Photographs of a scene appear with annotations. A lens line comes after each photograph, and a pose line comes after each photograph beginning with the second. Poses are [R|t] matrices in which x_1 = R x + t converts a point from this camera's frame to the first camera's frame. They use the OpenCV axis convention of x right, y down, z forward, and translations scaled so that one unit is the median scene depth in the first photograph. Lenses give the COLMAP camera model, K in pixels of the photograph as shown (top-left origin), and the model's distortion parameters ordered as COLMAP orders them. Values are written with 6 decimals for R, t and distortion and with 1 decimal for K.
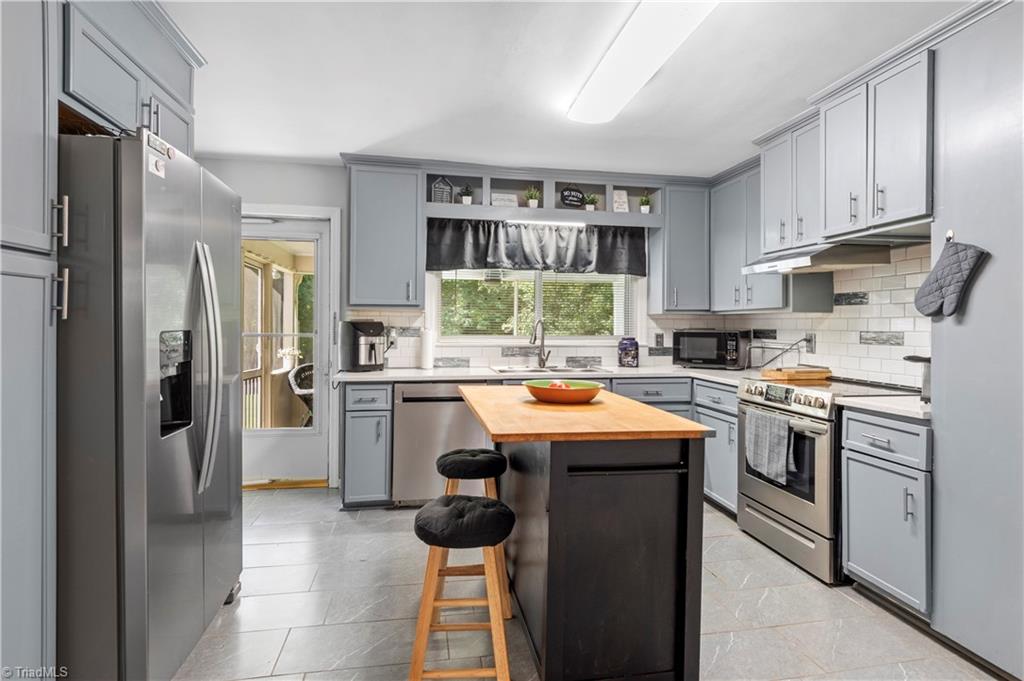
lens RADIAL K [[553.6, 0, 512.6], [0, 553.6, 331.2], [0, 0, 1]] dist [-0.001762, -0.003209]
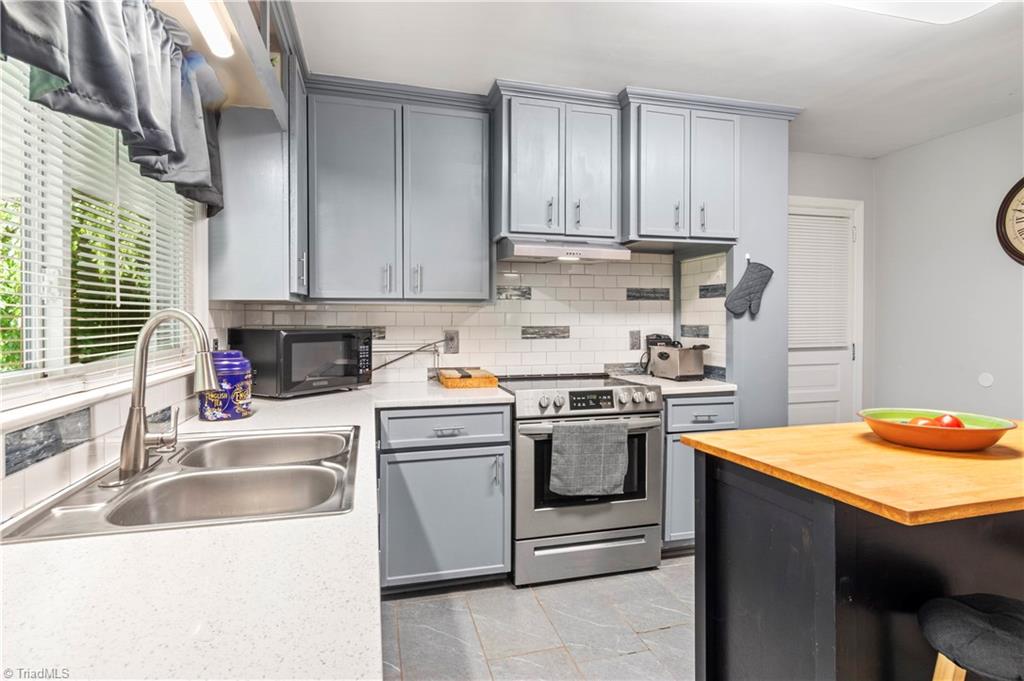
lens RADIAL K [[553.6, 0, 533.7], [0, 553.6, 325.9], [0, 0, 1]] dist [-0.001762, -0.003209]
pose [[-0.120369, -0.019074, 0.992546, -0.391077], [0.010198, 0.999739, 0.020449, -0.022547], [-0.992677, 0.012584, -0.120143, 1.211965]]
